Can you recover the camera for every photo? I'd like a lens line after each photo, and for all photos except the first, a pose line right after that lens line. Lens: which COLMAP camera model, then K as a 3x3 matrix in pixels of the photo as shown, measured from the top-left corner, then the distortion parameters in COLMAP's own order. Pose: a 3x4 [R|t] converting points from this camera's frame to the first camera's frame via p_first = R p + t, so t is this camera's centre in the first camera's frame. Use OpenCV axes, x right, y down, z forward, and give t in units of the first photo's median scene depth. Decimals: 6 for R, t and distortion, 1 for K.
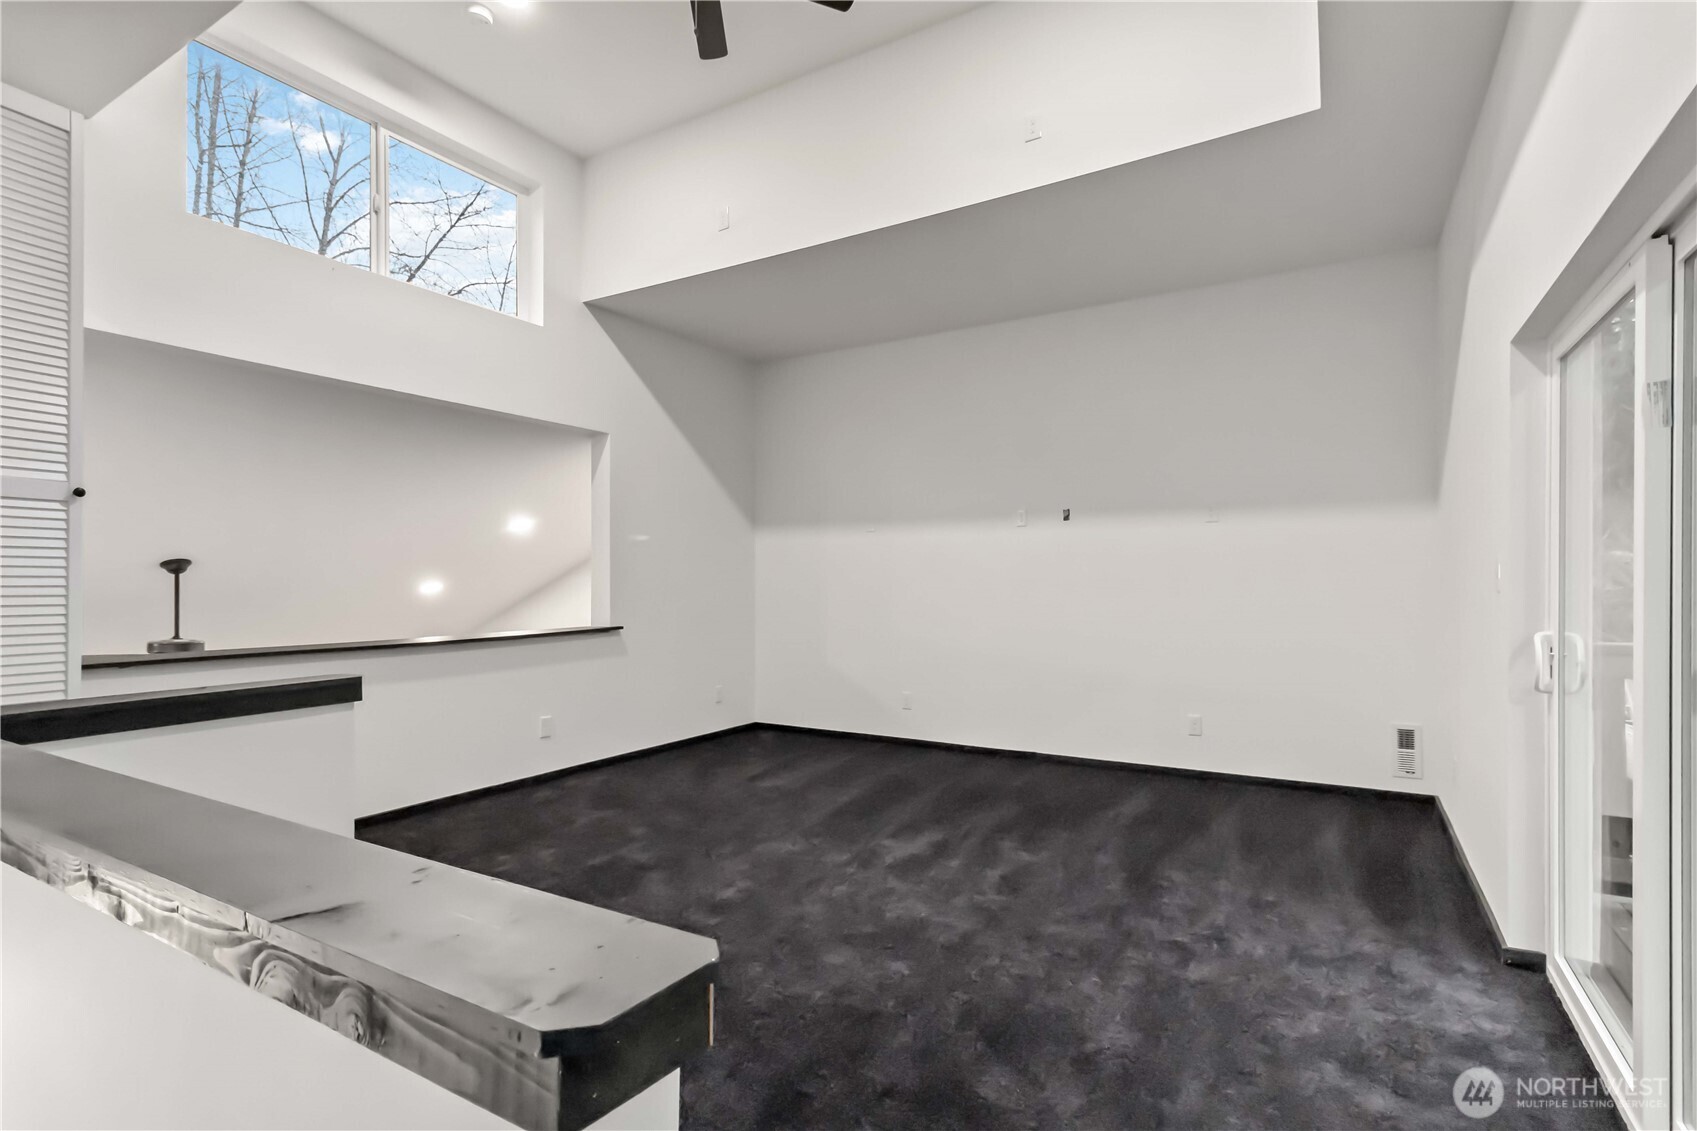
lens RADIAL K [[797.4, 0, 850.9], [0, 797.4, 576.8], [0, 0, 1]] dist [0.003256, 0.000251]
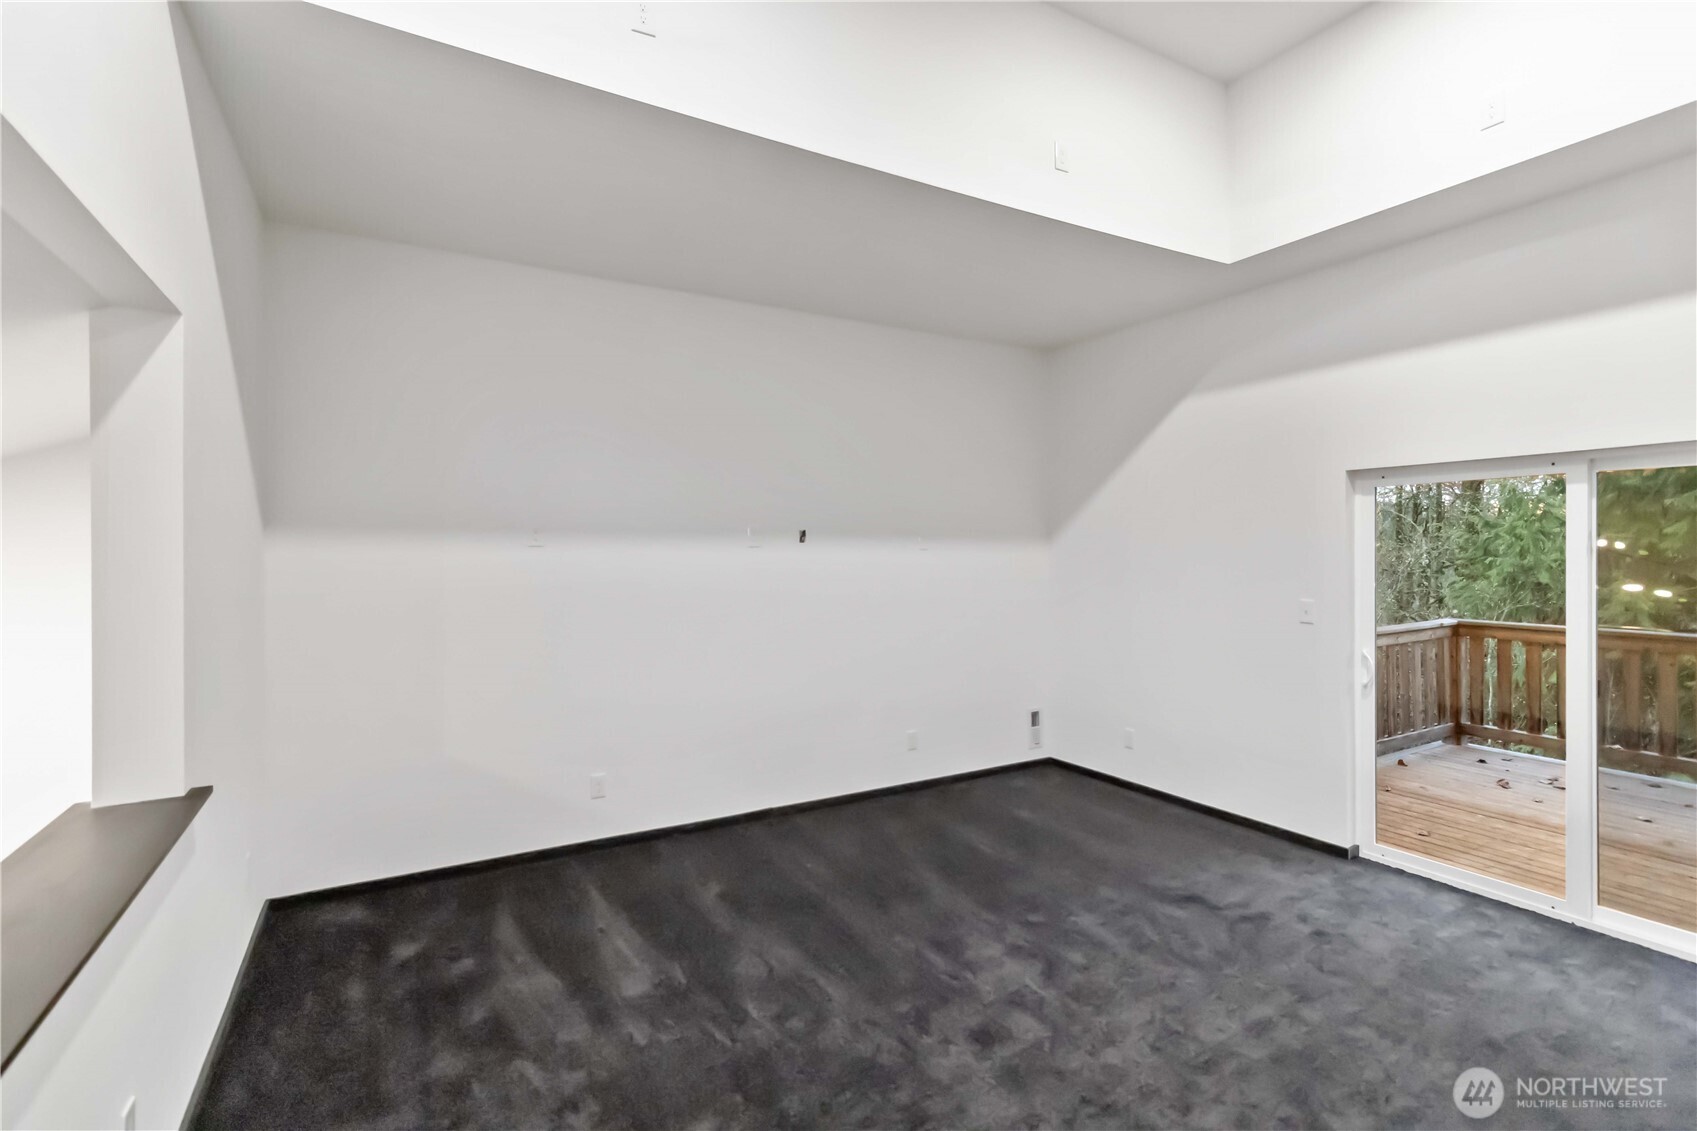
lens RADIAL K [[797.4, 0, 848.8], [0, 797.4, 555.0], [0, 0, 1]] dist [0.003256, 0.000251]
pose [[0.501999, -0.004733, 0.864855, -0.575505], [0.005620, 0.999982, 0.002211, -0.068501], [-0.864850, 0.003751, 0.502016, 0.596171]]
